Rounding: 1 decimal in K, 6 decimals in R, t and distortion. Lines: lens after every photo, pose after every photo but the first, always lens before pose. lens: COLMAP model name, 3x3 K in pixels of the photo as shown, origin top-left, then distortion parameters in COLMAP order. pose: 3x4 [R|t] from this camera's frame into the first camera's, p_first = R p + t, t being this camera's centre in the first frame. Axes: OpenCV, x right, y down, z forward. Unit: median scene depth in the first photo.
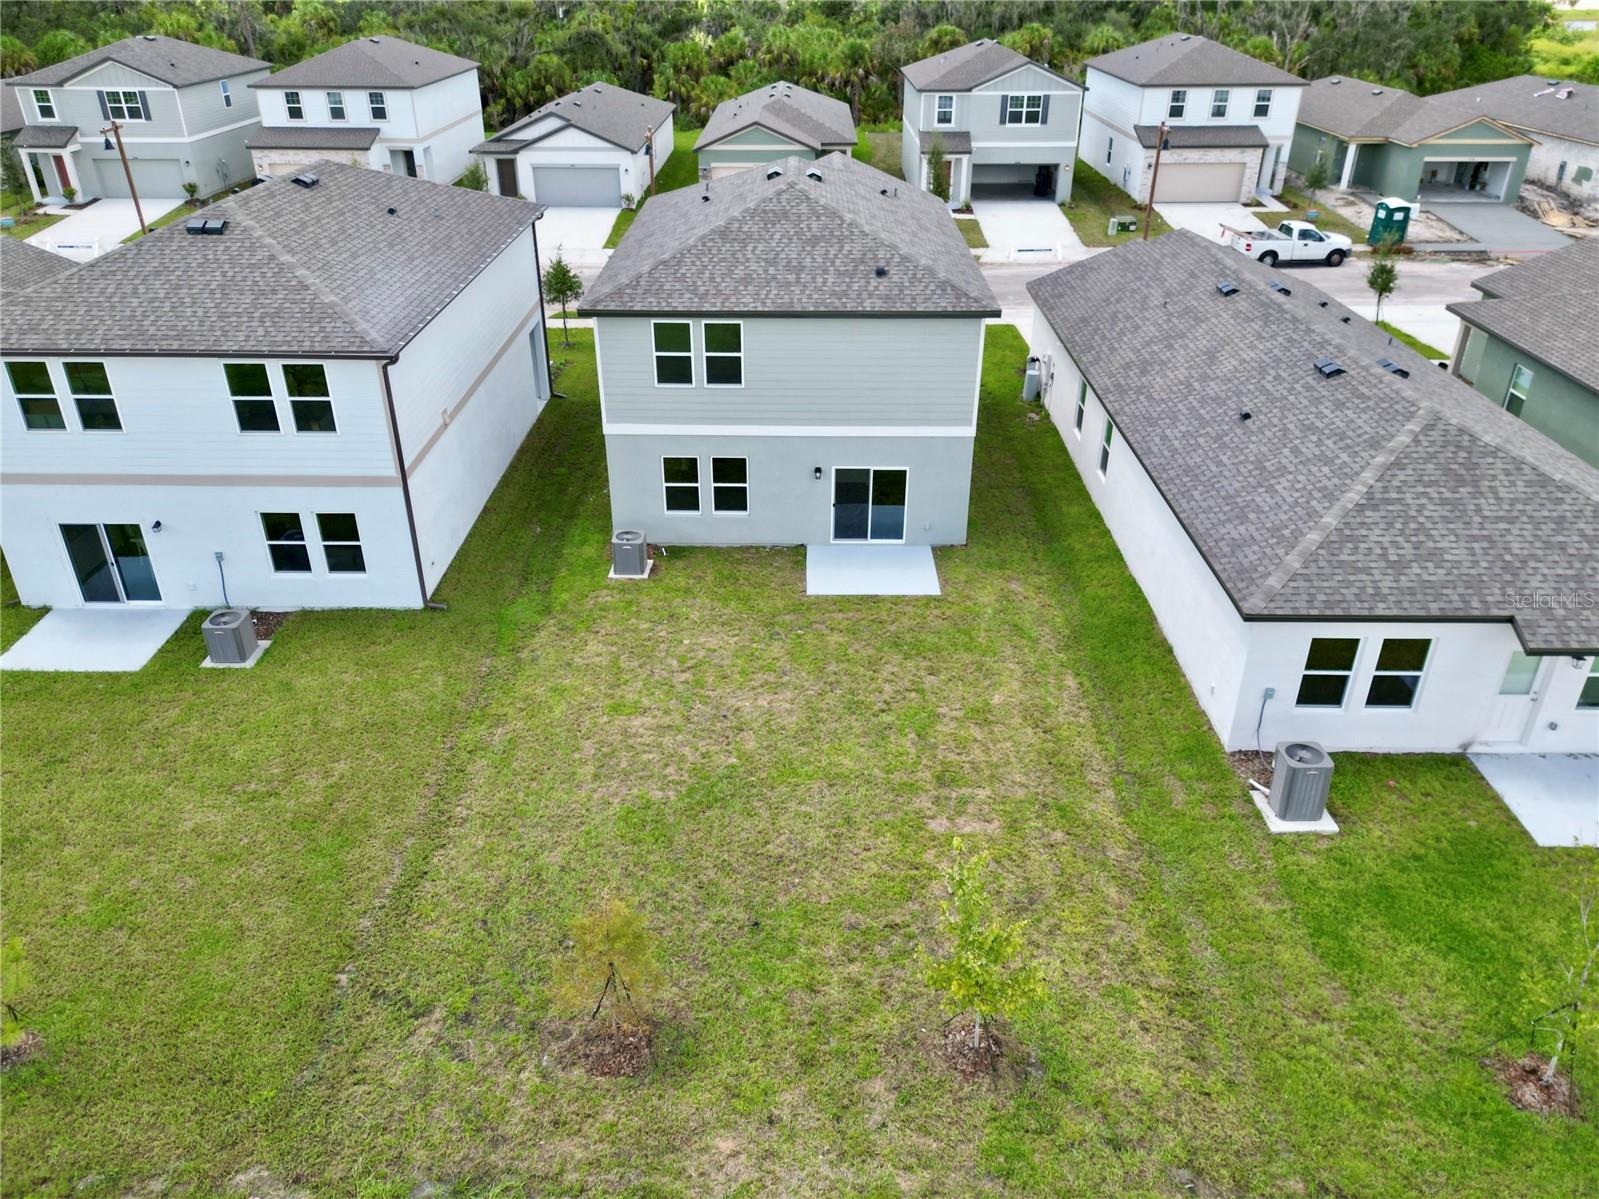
lens RADIAL K [[1200.5, 0, 799.5], [0, 1200.5, 599.5], [0, 0, 1]] dist [0.035368, -0.028458]
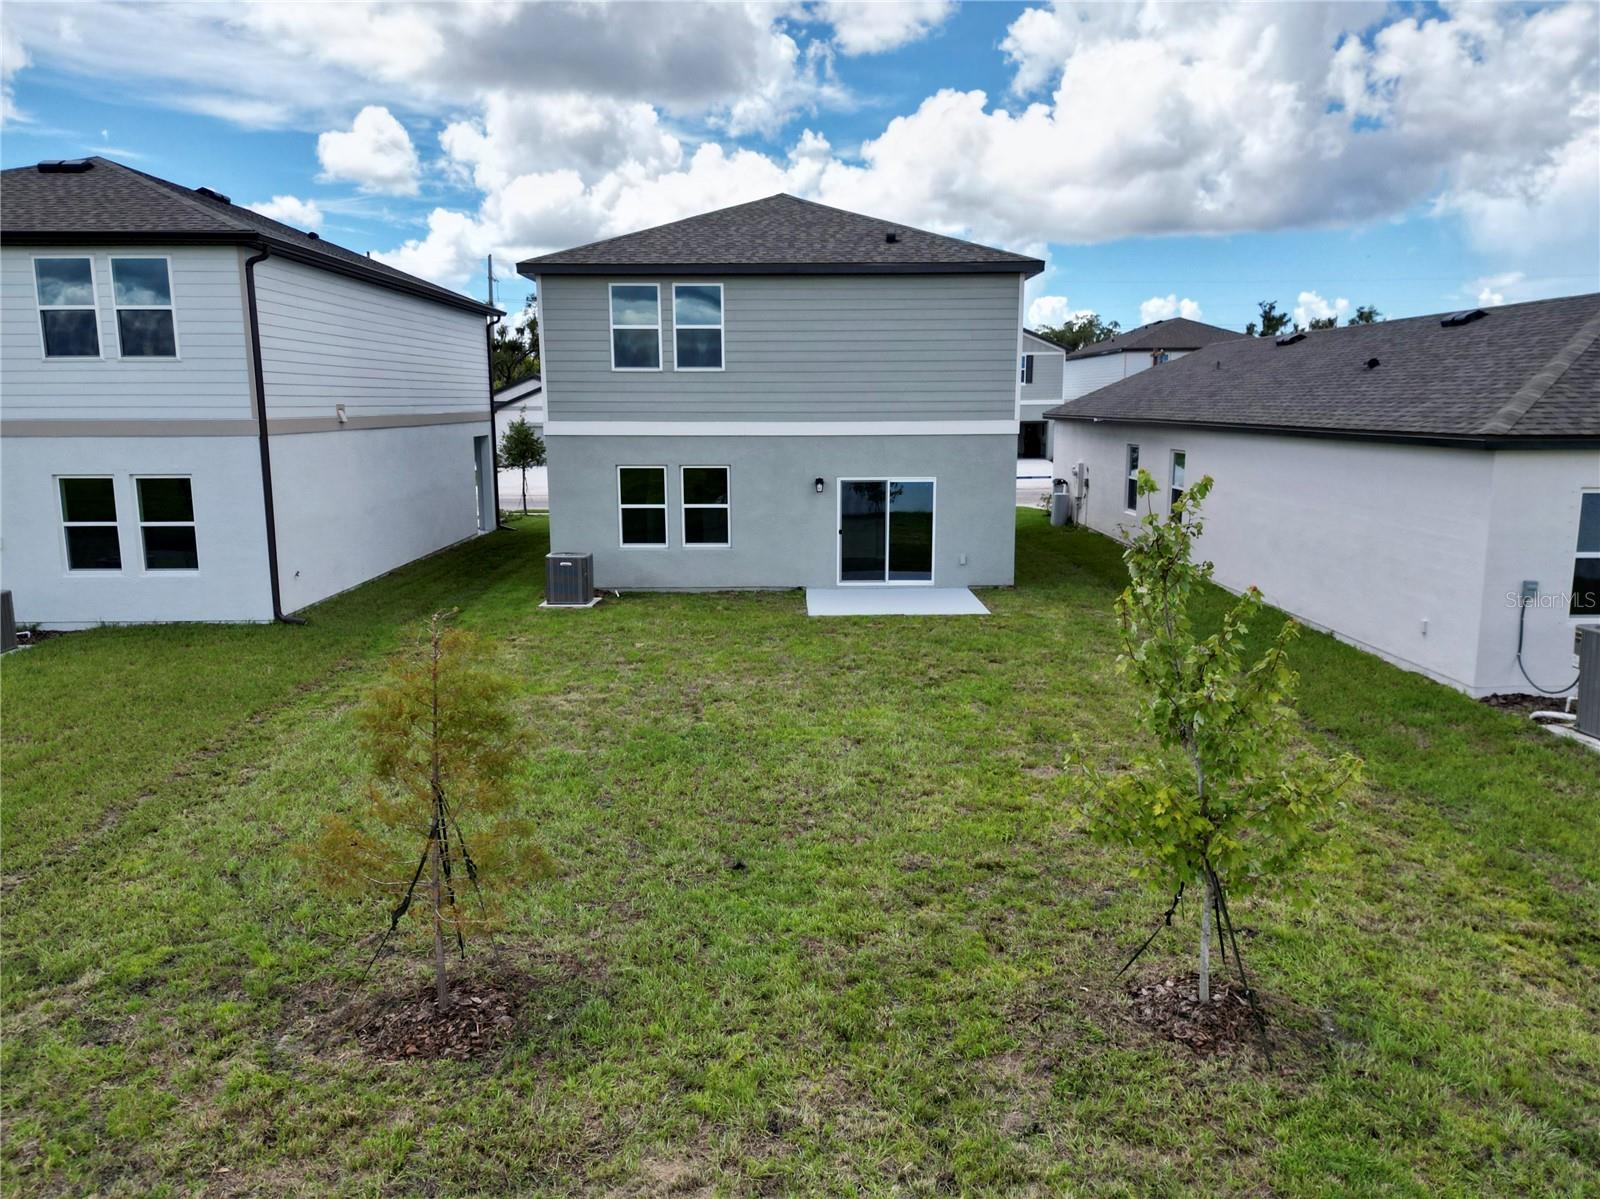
lens RADIAL K [[1201.3, 0, 800.0], [0, 1201.3, 599.5], [0, 0, 1]] dist [0.035368, -0.028458]
pose [[0.999810, -0.008349, 0.017613, -0.012149], [0.013673, 0.944410, -0.328484, 0.234609], [-0.013892, 0.328663, 0.944345, 0.313490]]
